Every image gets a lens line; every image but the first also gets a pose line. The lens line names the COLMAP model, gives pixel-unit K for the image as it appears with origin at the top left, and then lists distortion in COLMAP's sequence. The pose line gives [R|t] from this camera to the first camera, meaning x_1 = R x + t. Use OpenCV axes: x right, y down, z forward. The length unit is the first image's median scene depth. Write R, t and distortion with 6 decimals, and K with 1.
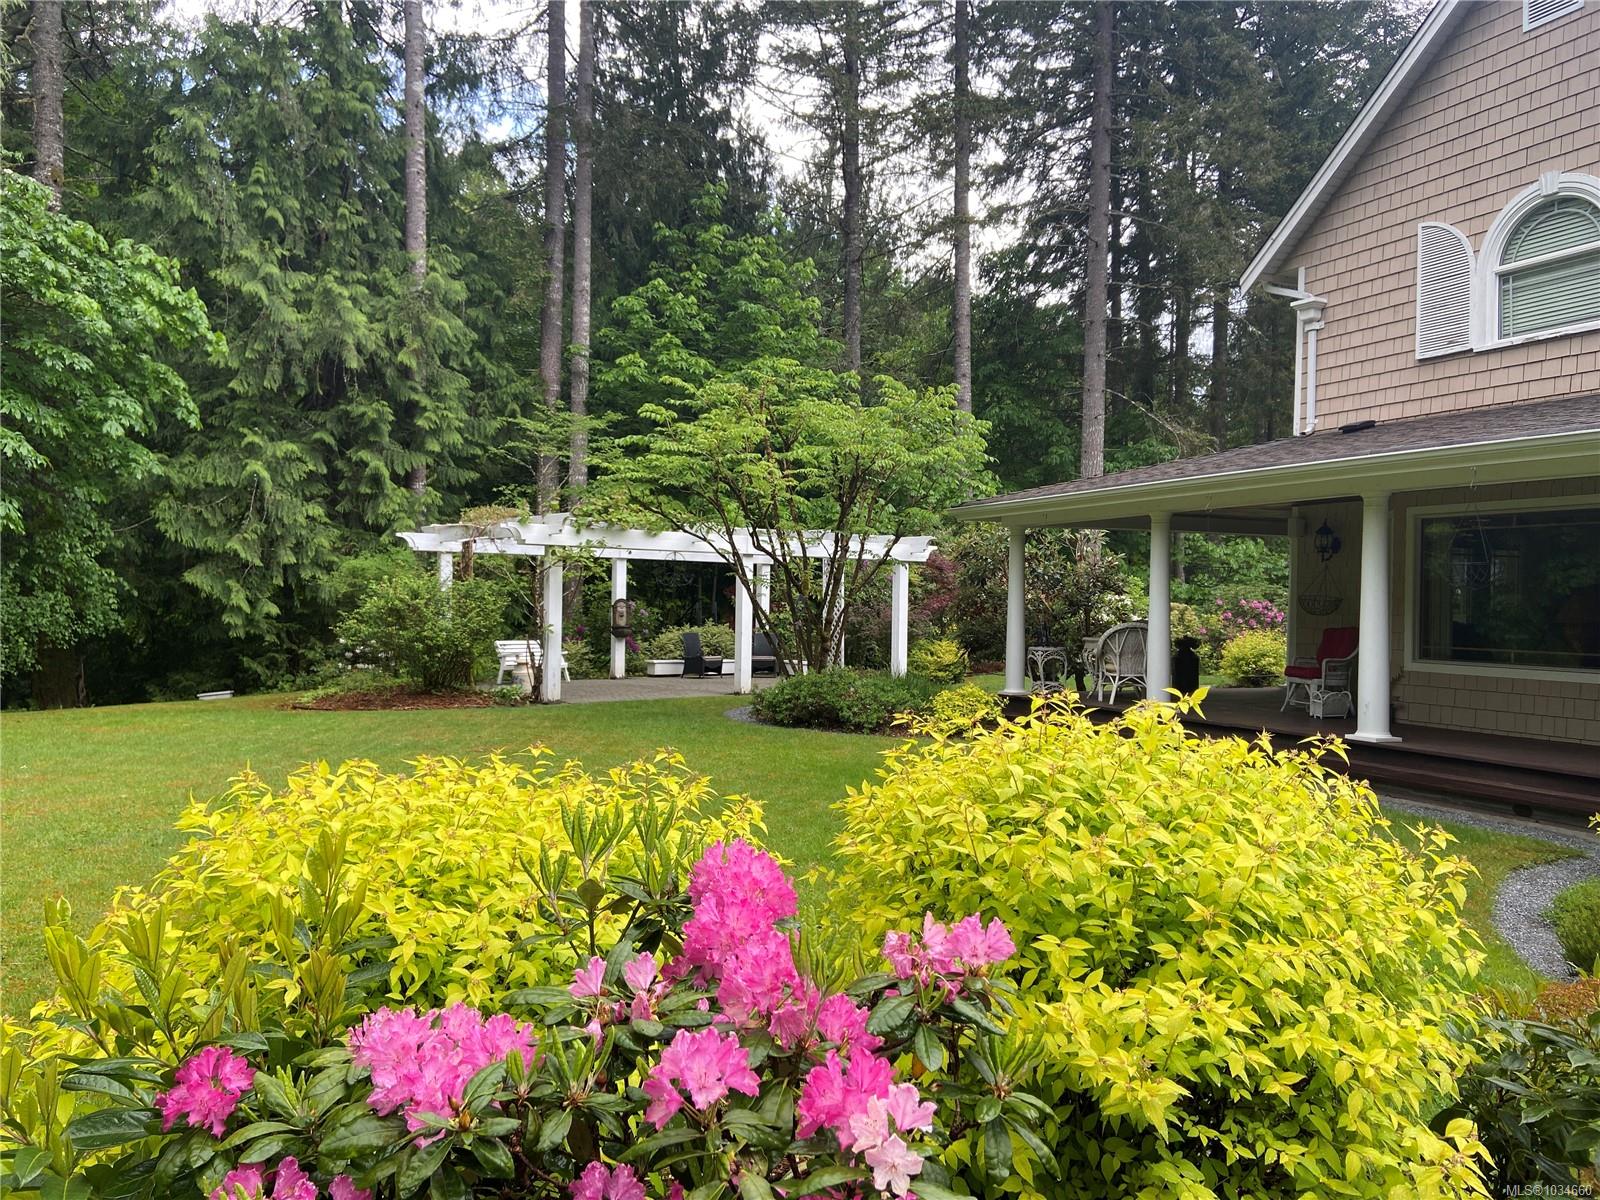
lens RADIAL K [[1202.9, 0, 805.7], [0, 1202.9, 607.7], [0, 0, 1]] dist [0.029998, -0.002988]
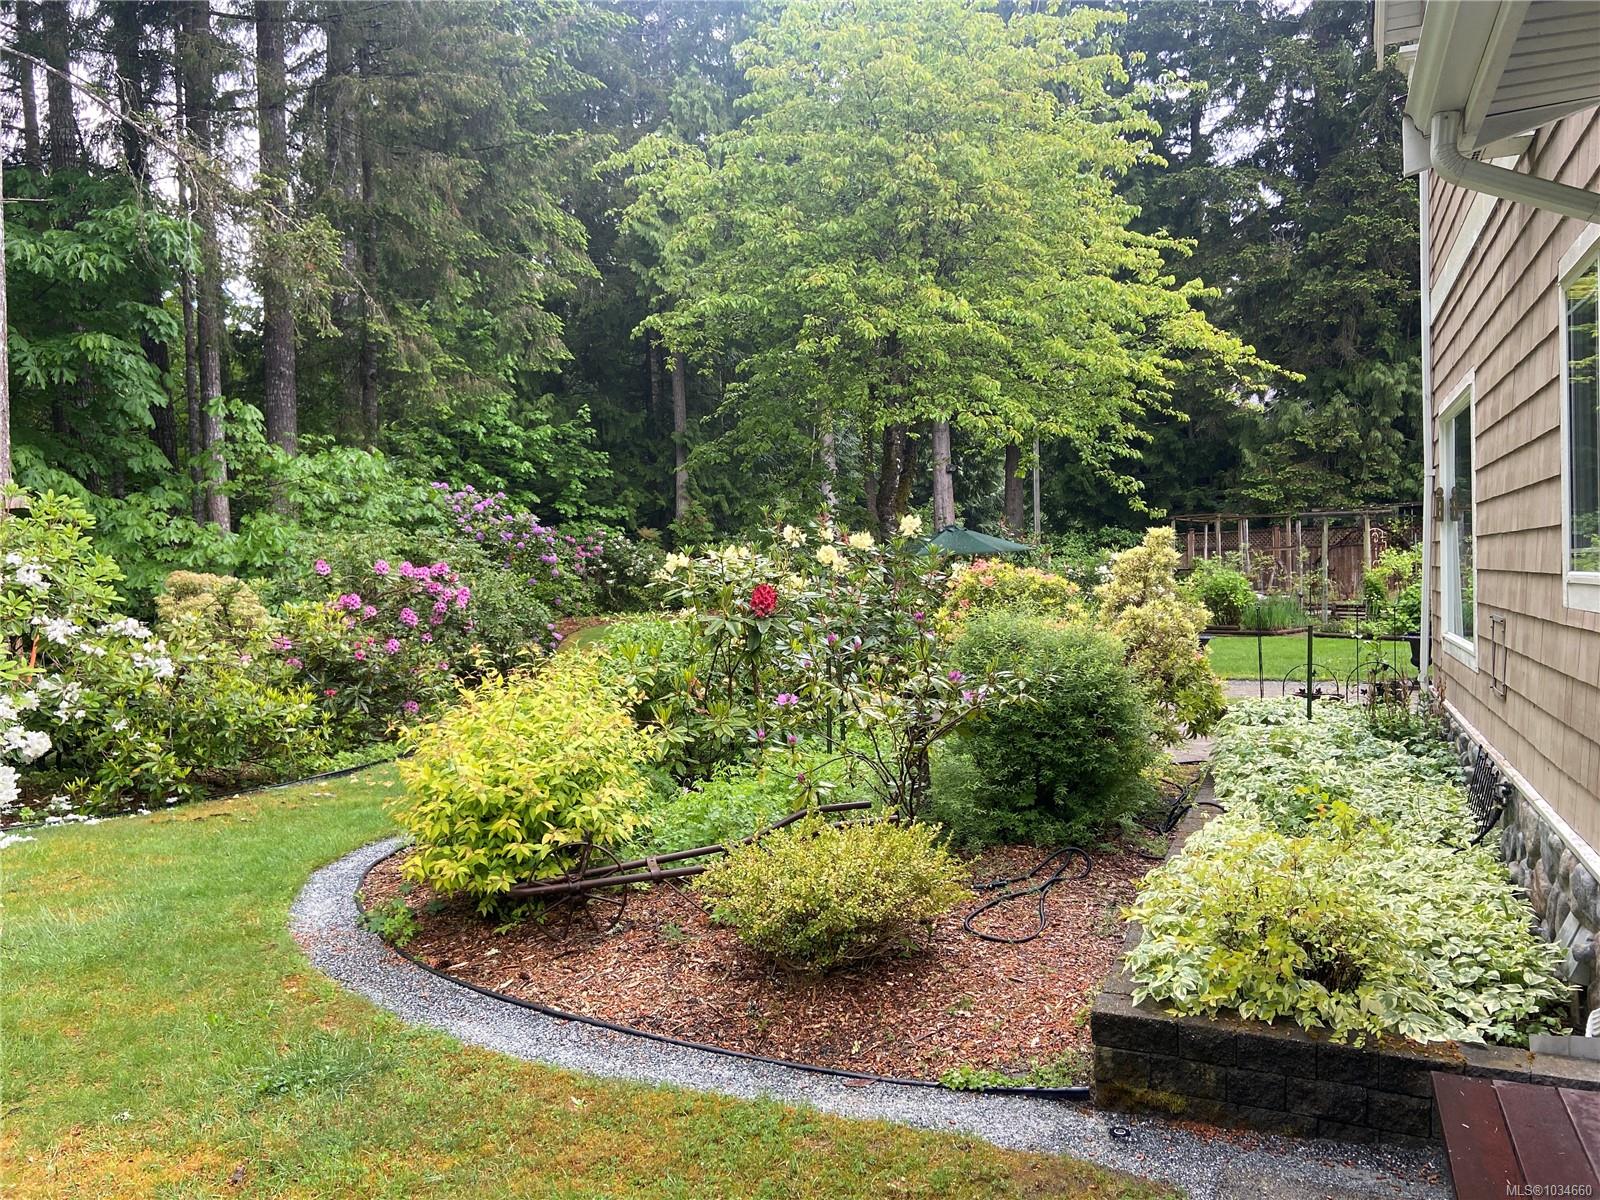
lens RADIAL K [[1202.9, 0, 798.7], [0, 1202.9, 596.8], [0, 0, 1]] dist [0.029998, -0.002988]
pose [[0.736564, -0.035851, 0.675418, 0.066126], [0.023577, 0.999348, 0.027334, -0.000587], [-0.675957, -0.004209, 0.736929, 0.210464]]
